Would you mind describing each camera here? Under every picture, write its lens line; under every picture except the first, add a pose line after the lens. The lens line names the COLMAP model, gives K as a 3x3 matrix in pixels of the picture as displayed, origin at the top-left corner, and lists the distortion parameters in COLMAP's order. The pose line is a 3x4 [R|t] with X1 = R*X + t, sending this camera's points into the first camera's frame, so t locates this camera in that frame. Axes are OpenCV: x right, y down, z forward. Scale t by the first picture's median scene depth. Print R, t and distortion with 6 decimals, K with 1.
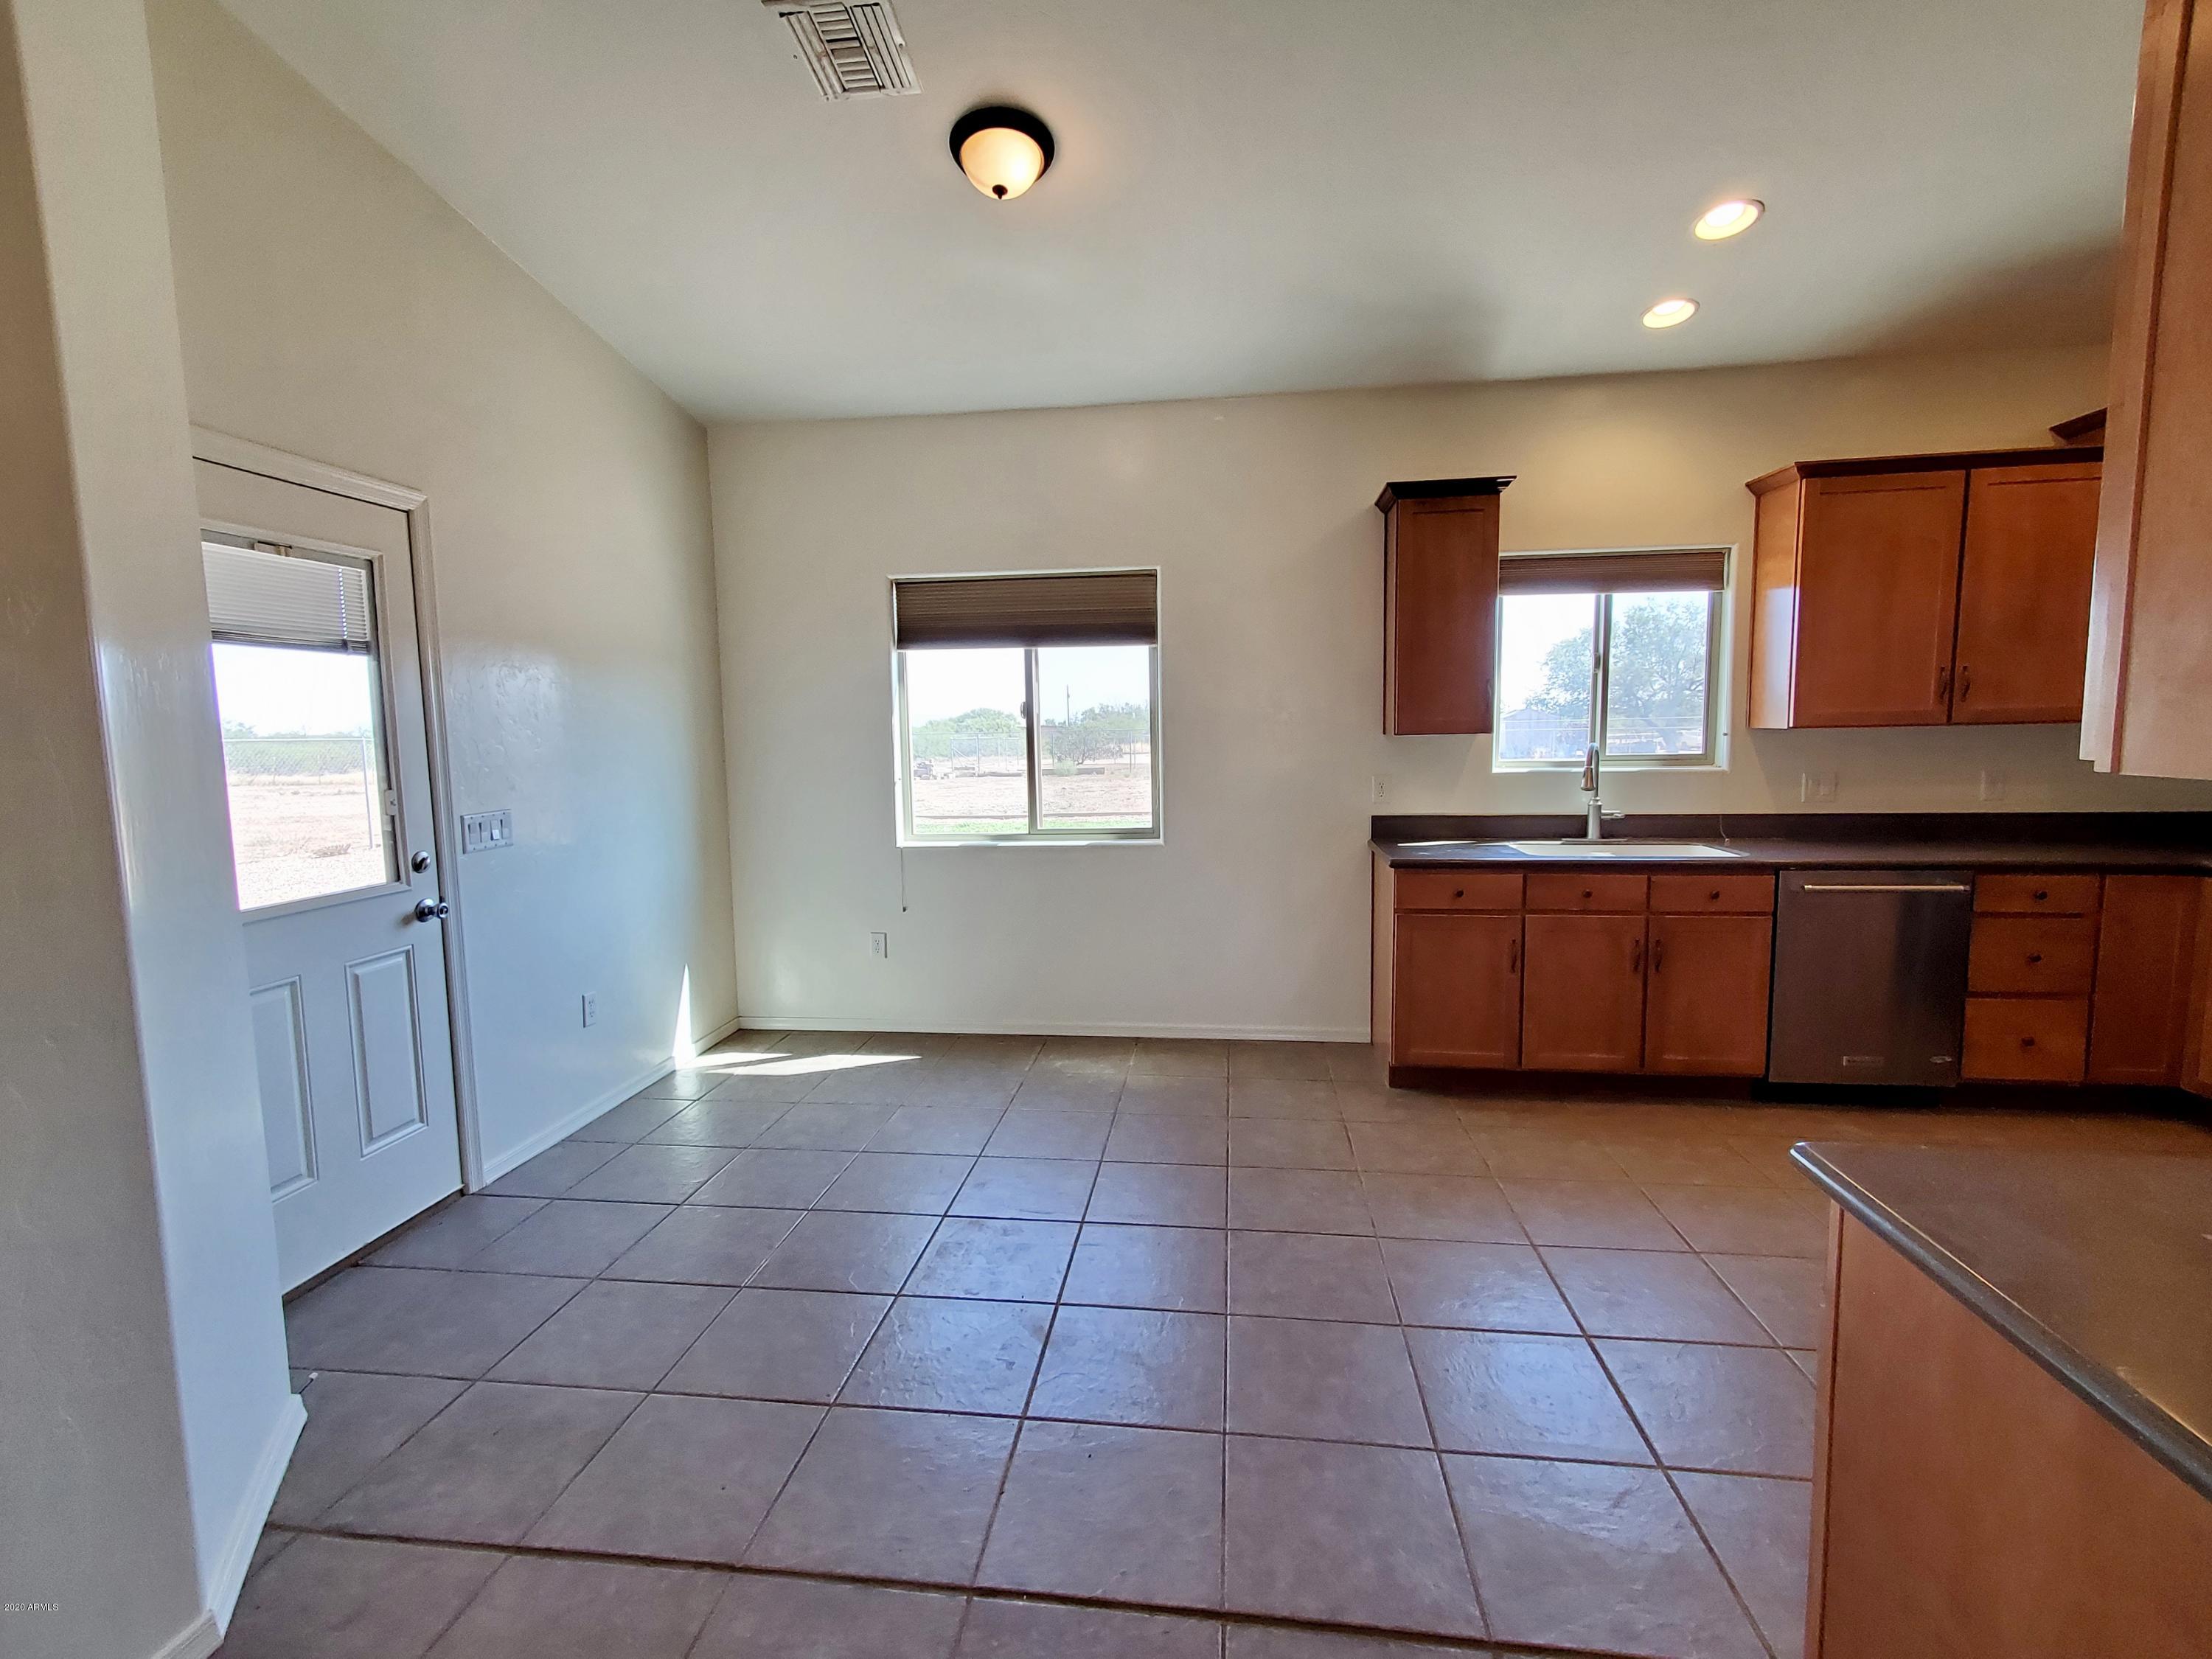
lens RADIAL K [[998.9, 0, 1109.1], [0, 998.9, 822.9], [0, 0, 1]] dist [0.005282, 0.000218]
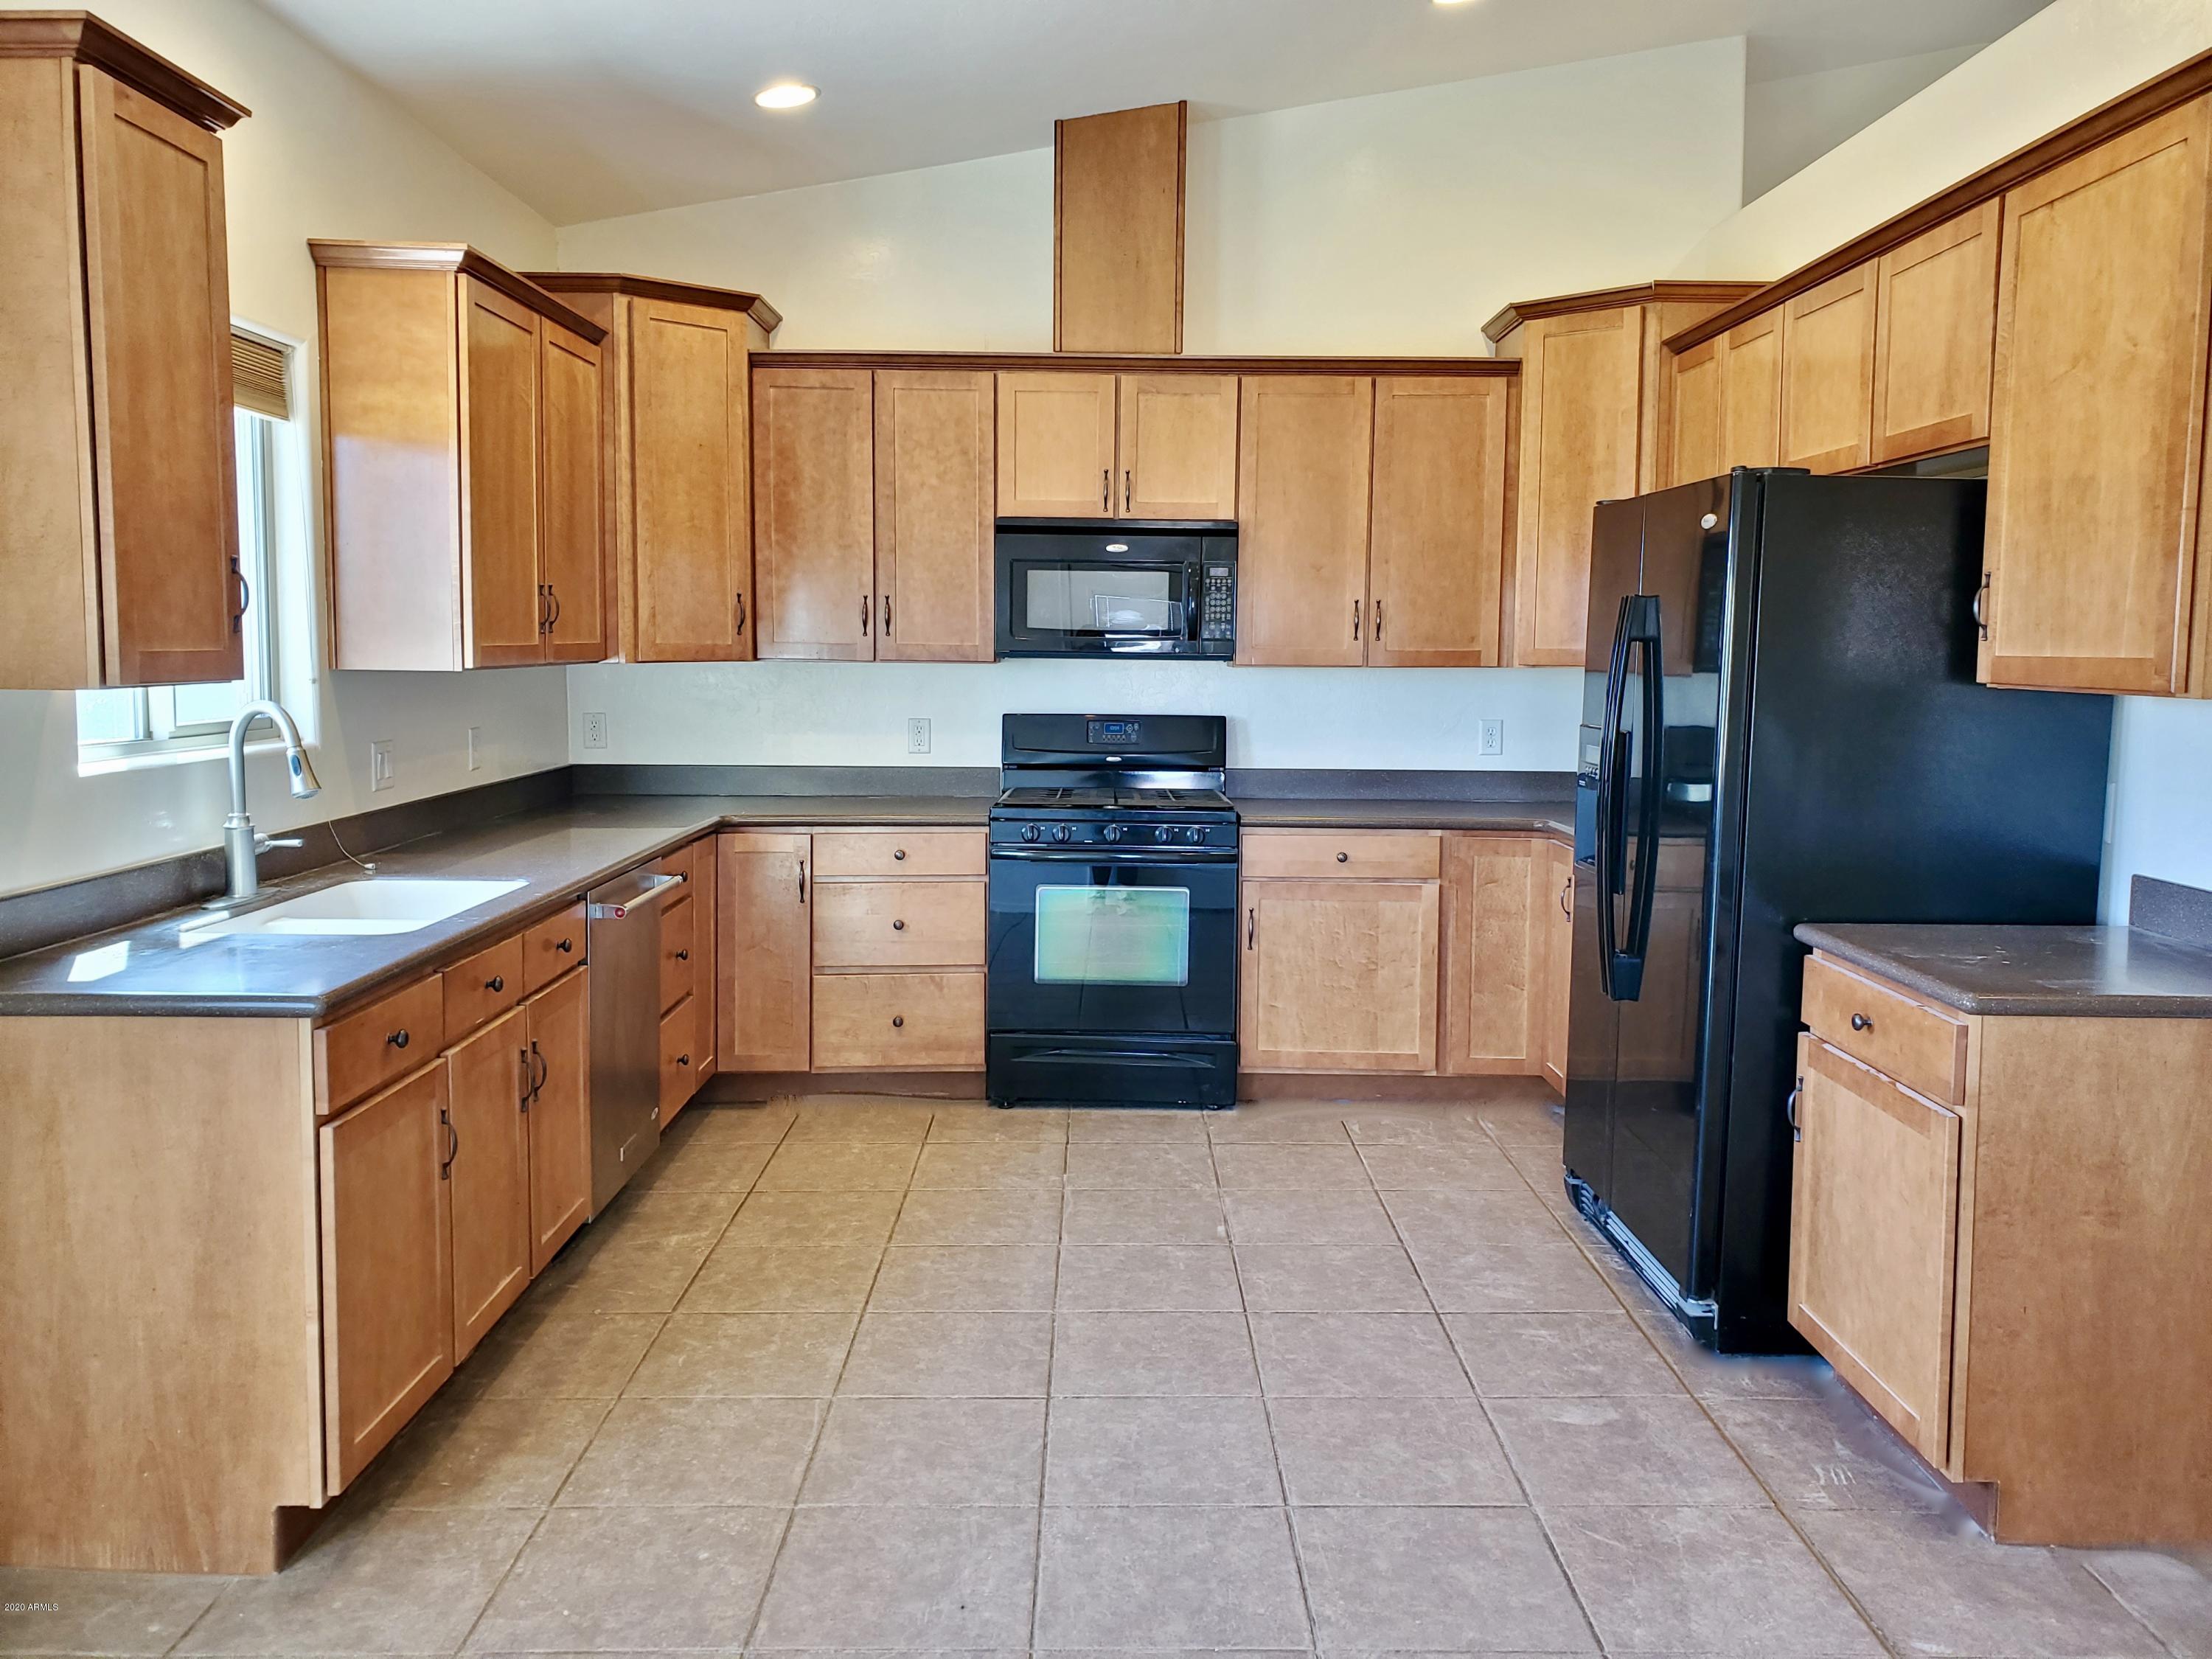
lens RADIAL K [[1706.0, 0, 1110.4], [0, 1706.0, 826.7], [0, 0, 1]] dist [-0.016015, -0.006668]
pose [[-0.134877, -0.088487, 0.986903, -0.456146], [0.091574, 0.990629, 0.101336, -0.075262], [-0.986622, 0.104042, -0.125510, 0.822247]]
